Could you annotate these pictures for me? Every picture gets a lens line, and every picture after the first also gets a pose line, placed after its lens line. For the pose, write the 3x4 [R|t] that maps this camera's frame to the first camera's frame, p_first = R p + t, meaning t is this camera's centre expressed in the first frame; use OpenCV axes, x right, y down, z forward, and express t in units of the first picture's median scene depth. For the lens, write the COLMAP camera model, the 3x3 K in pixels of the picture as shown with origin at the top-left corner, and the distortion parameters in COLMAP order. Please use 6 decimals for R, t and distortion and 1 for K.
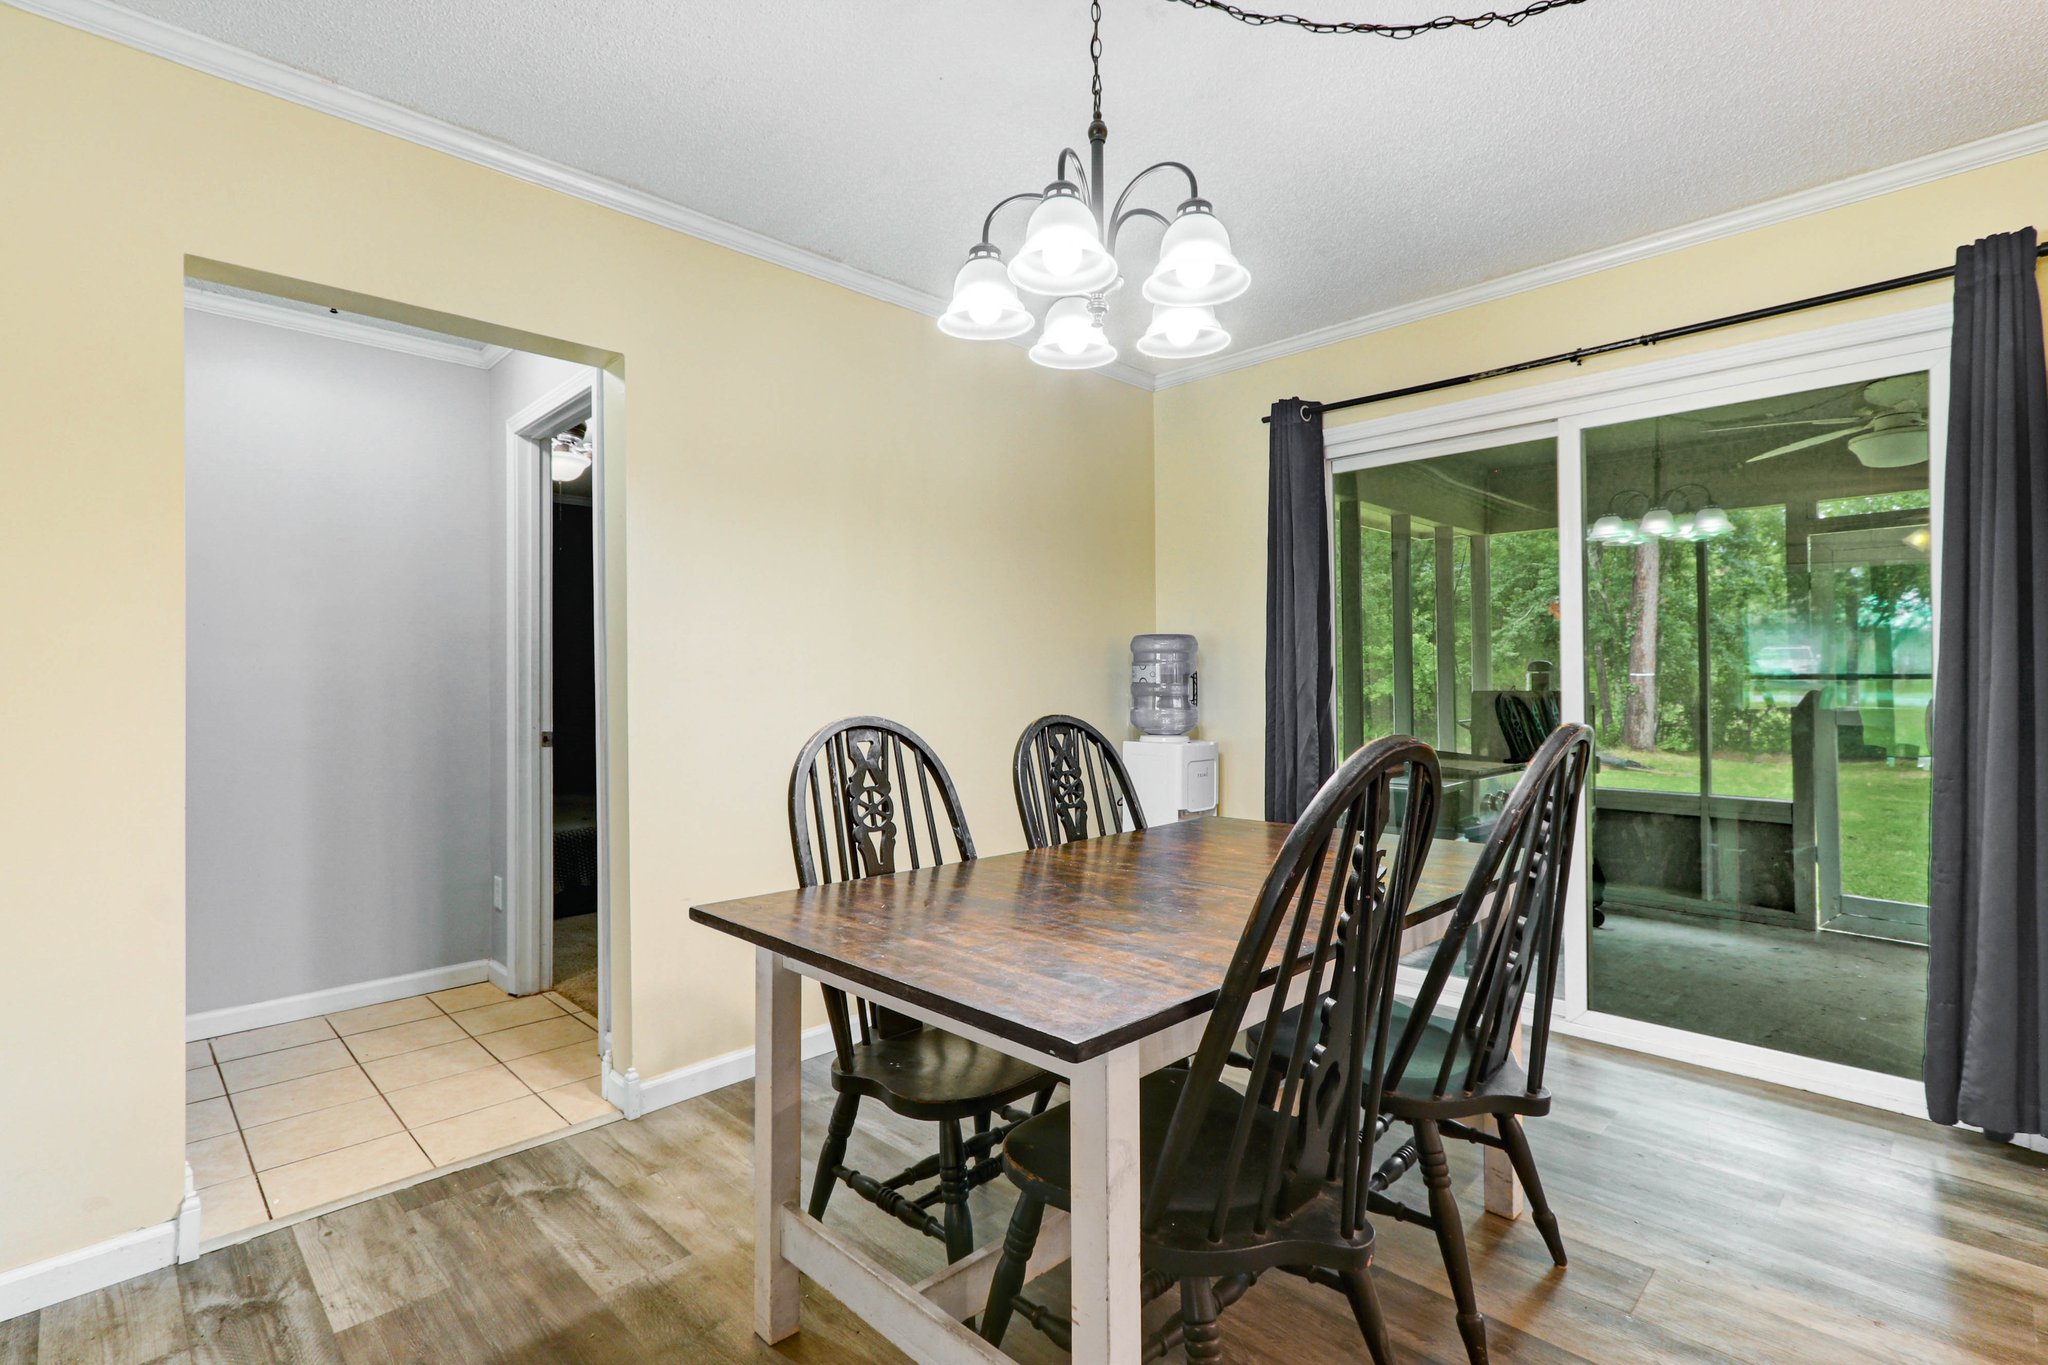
lens RADIAL K [[953.8, 0, 1016.0], [0, 953.8, 682.5], [0, 0, 1]] dist [-0.002347, 0.000809]
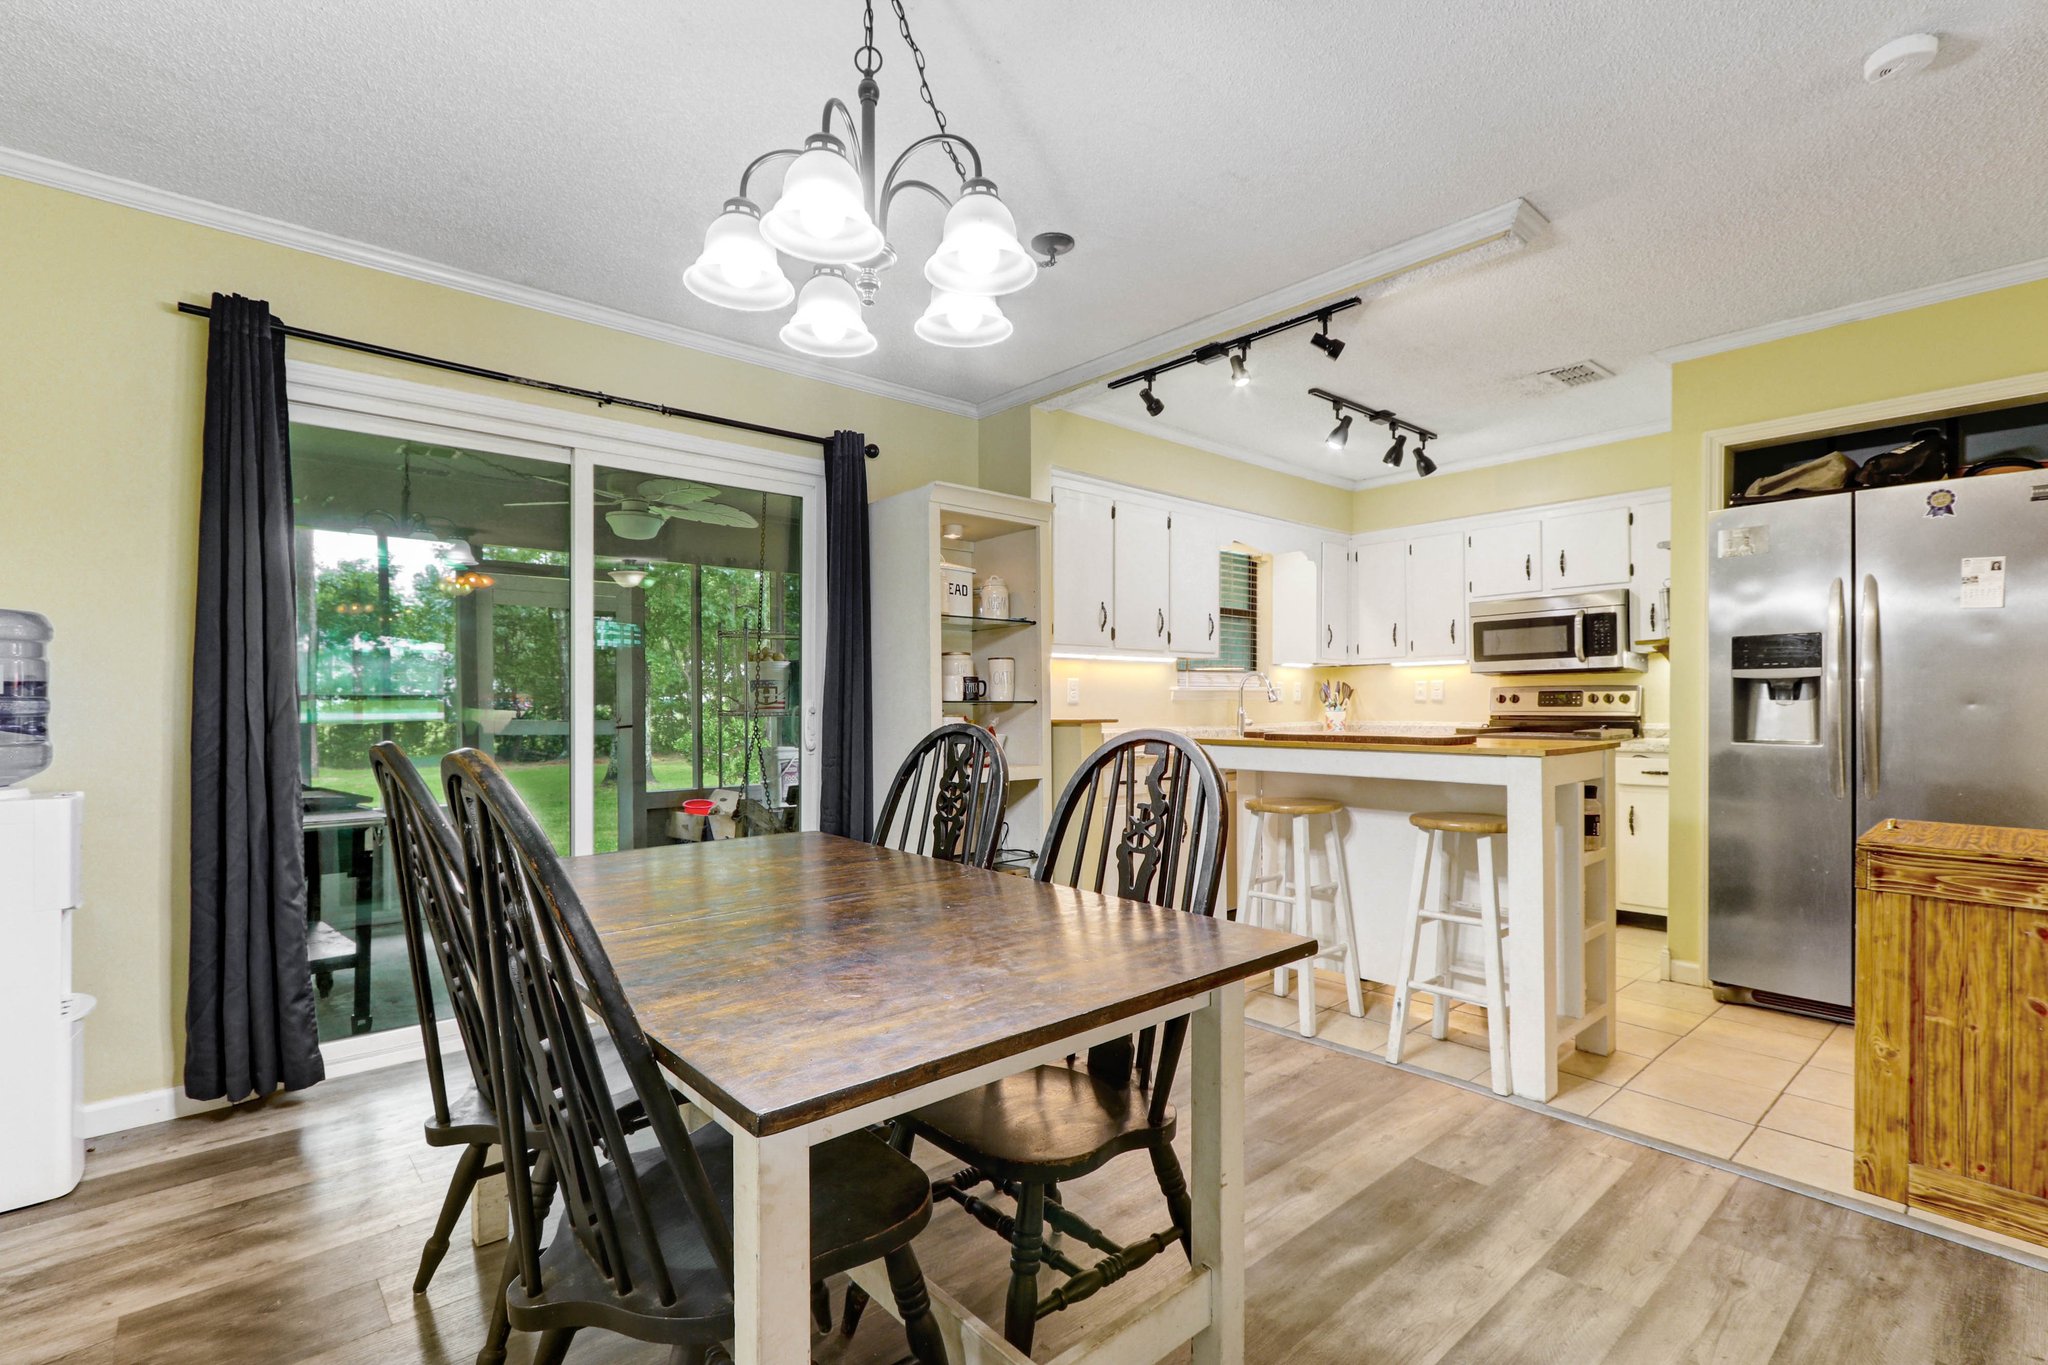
lens RADIAL K [[945.5, 0, 1031.6], [0, 945.5, 700.1], [0, 0, 1]] dist [0.000240, 0.000489]
pose [[0.047640, 0.001607, 0.998863, -0.457599], [-0.001700, 0.999997, -0.001527, 0.004163], [-0.998863, -0.001625, 0.047643, 0.442748]]
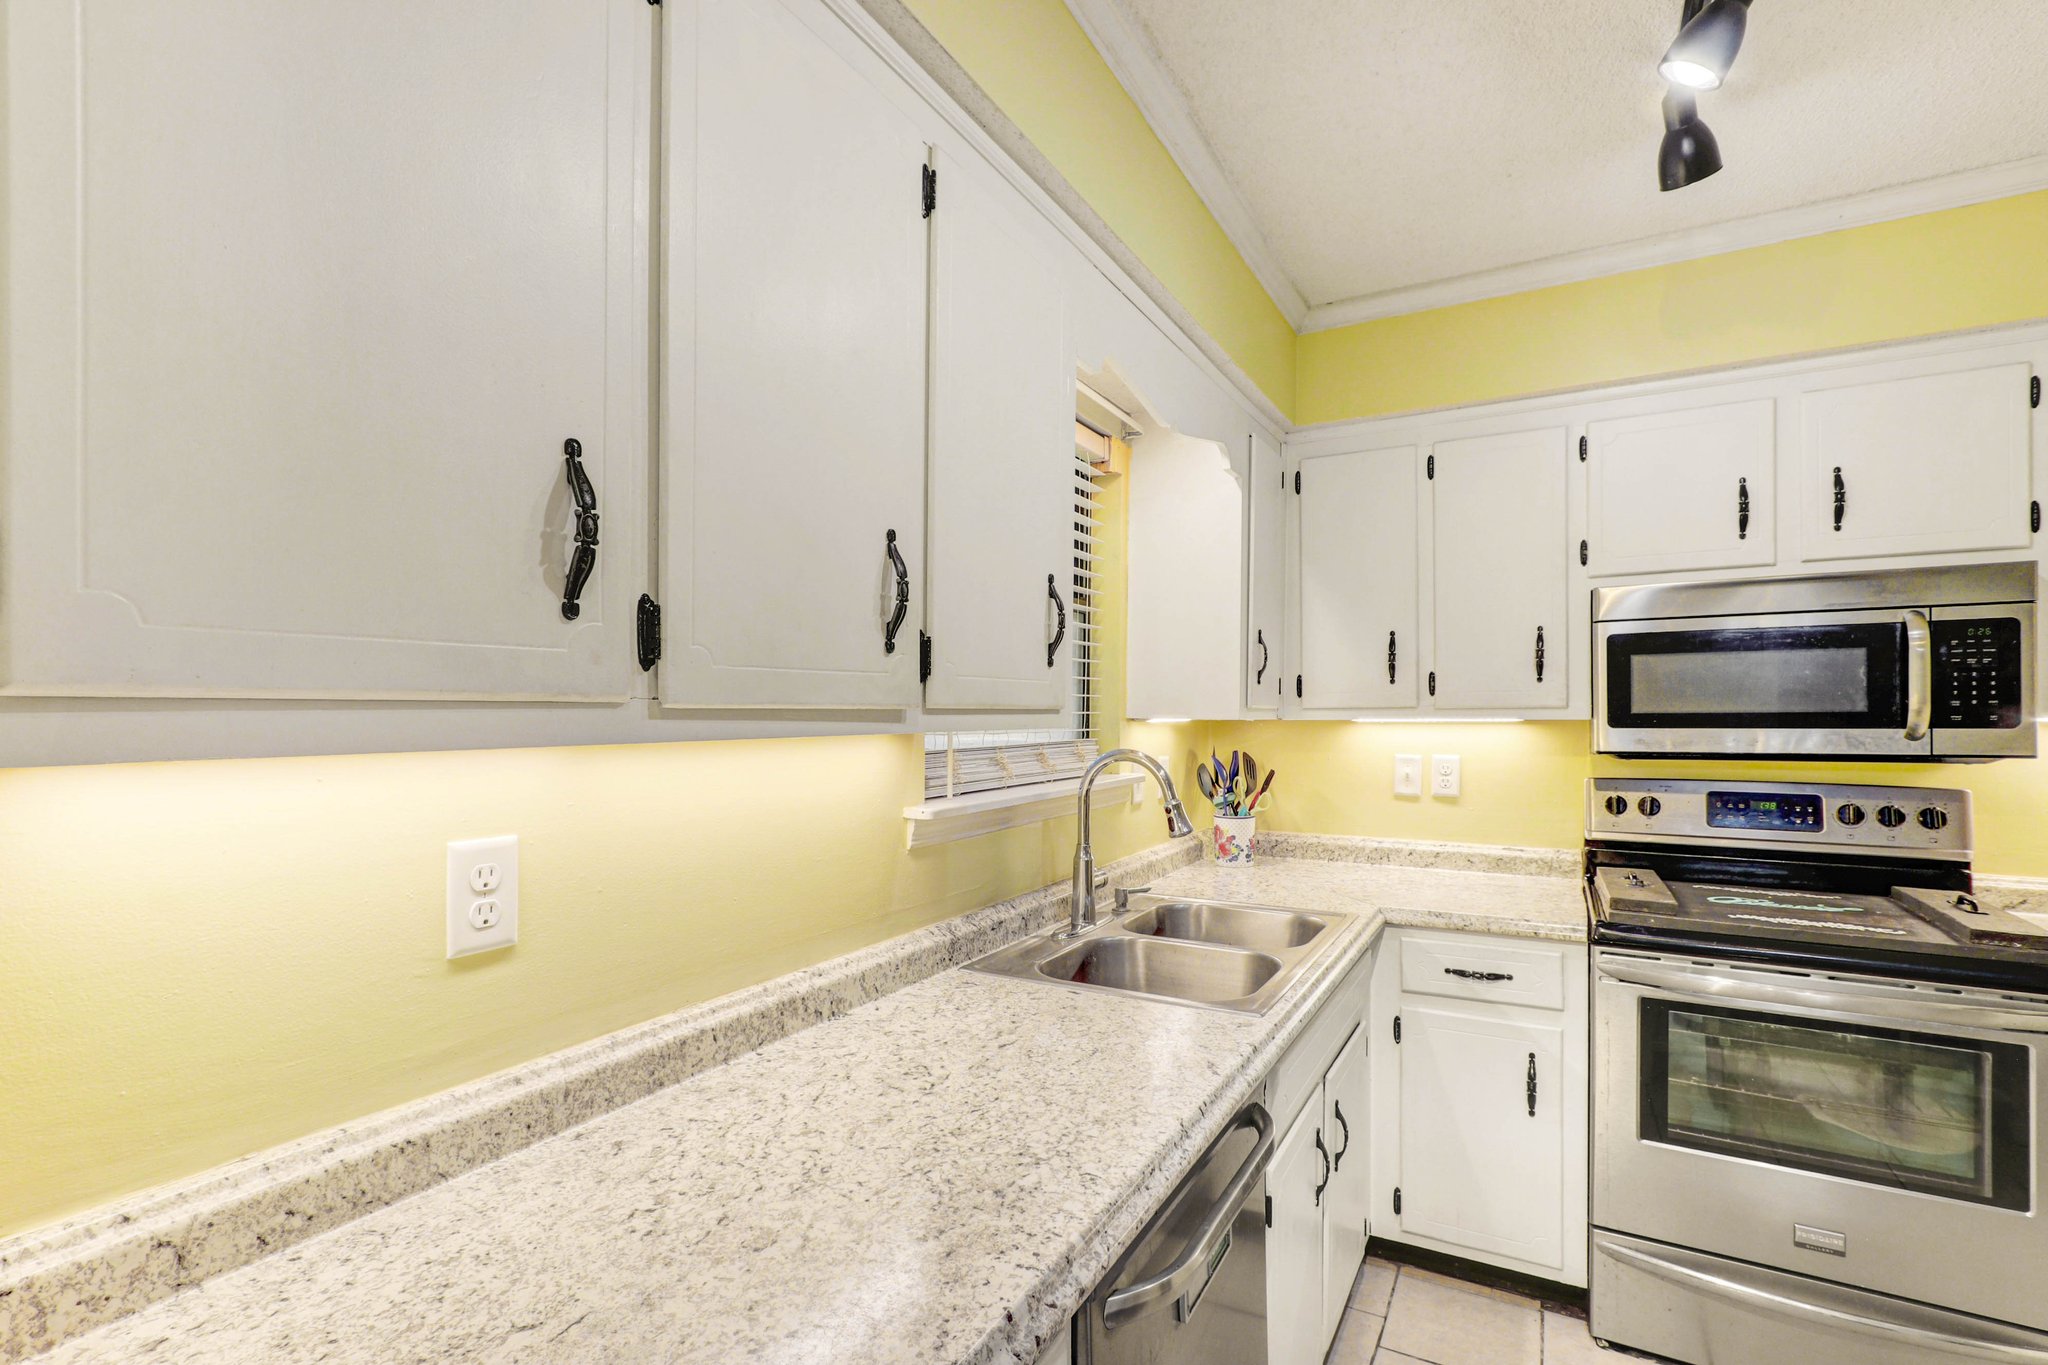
lens RADIAL K [[954.9, 0, 1019.9], [0, 954.9, 713.5], [0, 0, 1]] dist [-0.003875, 0.004306]
pose [[-0.275350, -0.005902, 0.961326, 0.729180], [-0.006955, 0.999967, 0.004147, -0.080920], [-0.961319, -0.005544, -0.275382, 0.359685]]
